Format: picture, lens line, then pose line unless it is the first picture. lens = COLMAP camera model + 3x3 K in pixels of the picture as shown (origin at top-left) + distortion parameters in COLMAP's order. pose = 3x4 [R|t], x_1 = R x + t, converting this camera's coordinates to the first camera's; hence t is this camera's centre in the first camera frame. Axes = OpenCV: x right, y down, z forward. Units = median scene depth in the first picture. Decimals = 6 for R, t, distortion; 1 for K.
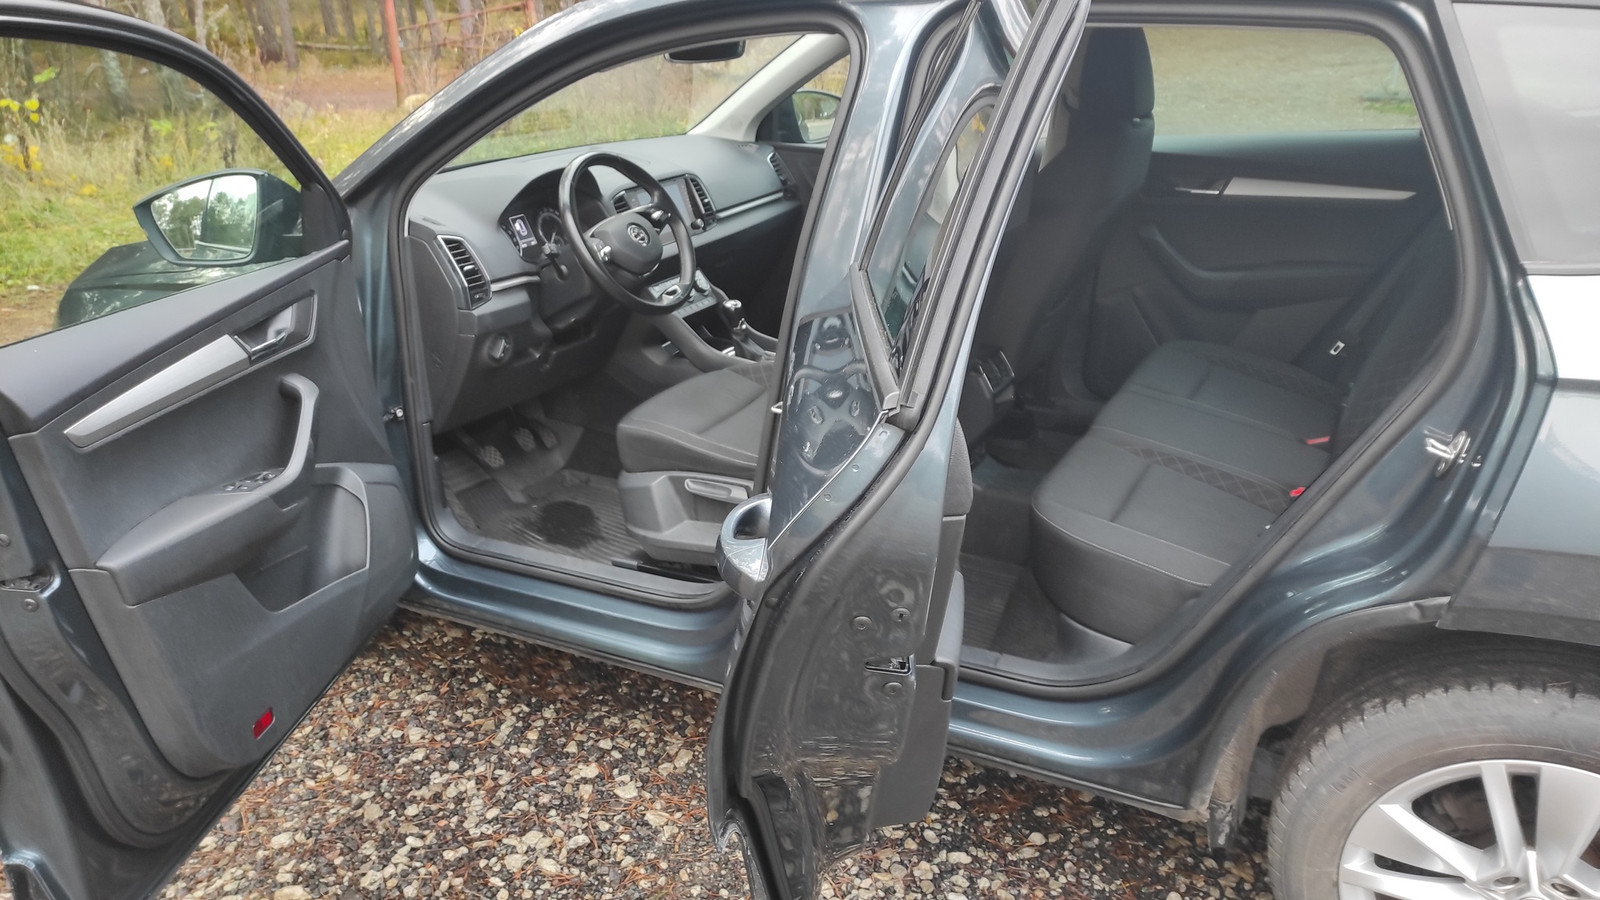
lens RADIAL K [[1184.1, 0, 800.0], [0, 1184.1, 450.0], [0, 0, 1]] dist [0.096375, -0.003242]
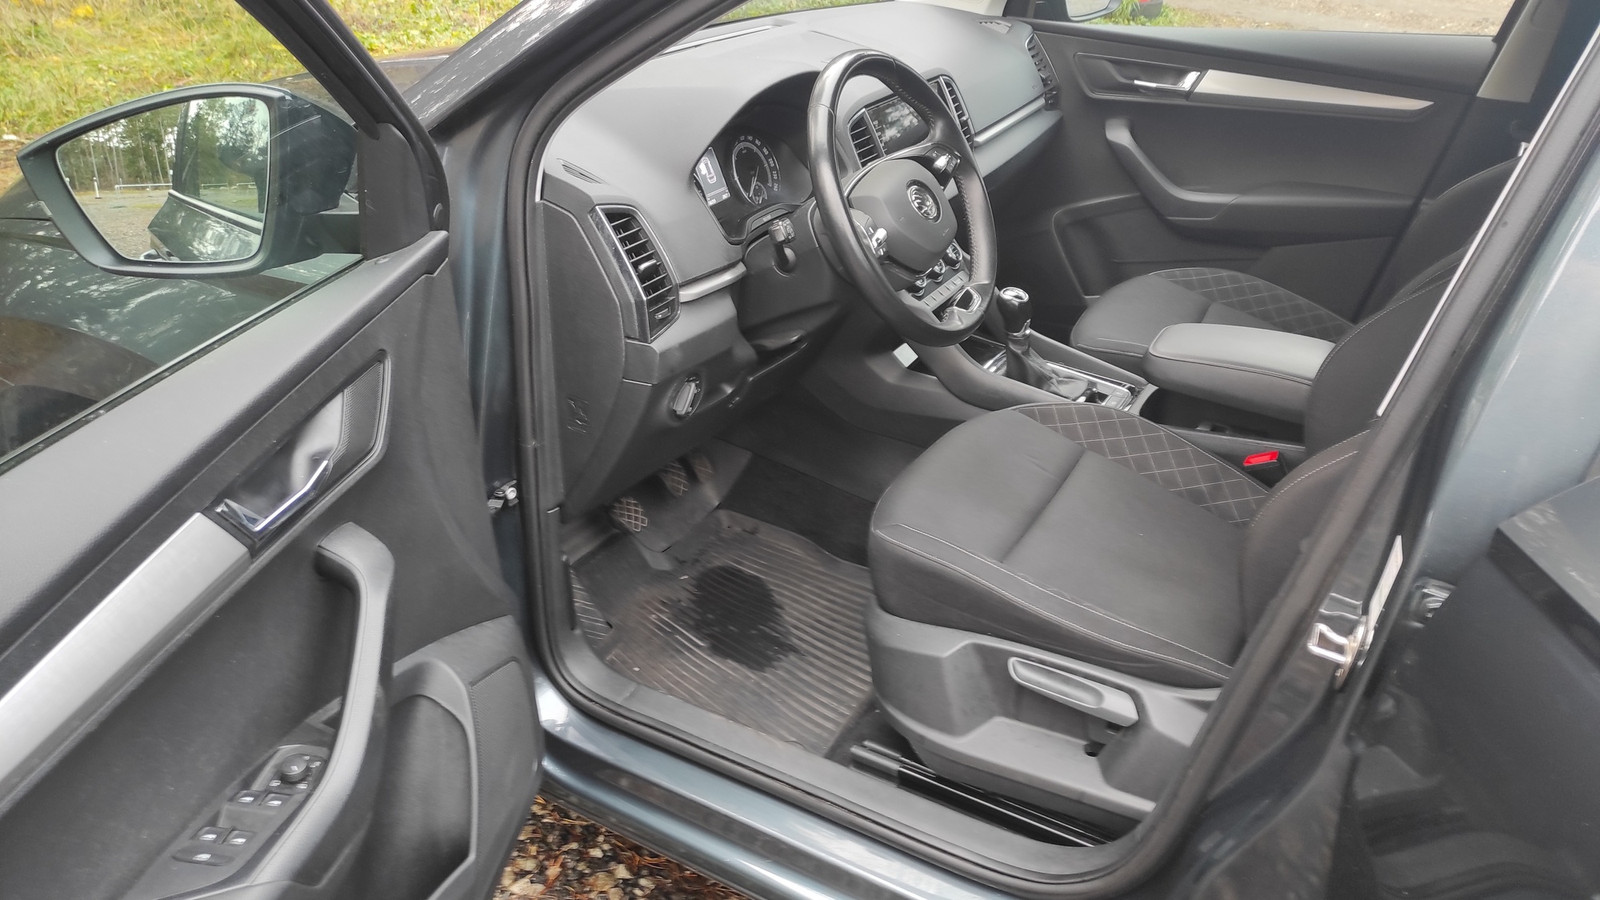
lens RADIAL K [[1184.1, 0, 800.0], [0, 1184.1, 450.0], [0, 0, 1]] dist [0.096375, -0.003242]
pose [[0.998494, 0.052855, -0.014708, -0.179330], [-0.050718, 0.991492, 0.119880, -0.126949], [0.020919, -0.118954, 0.992679, 0.408716]]
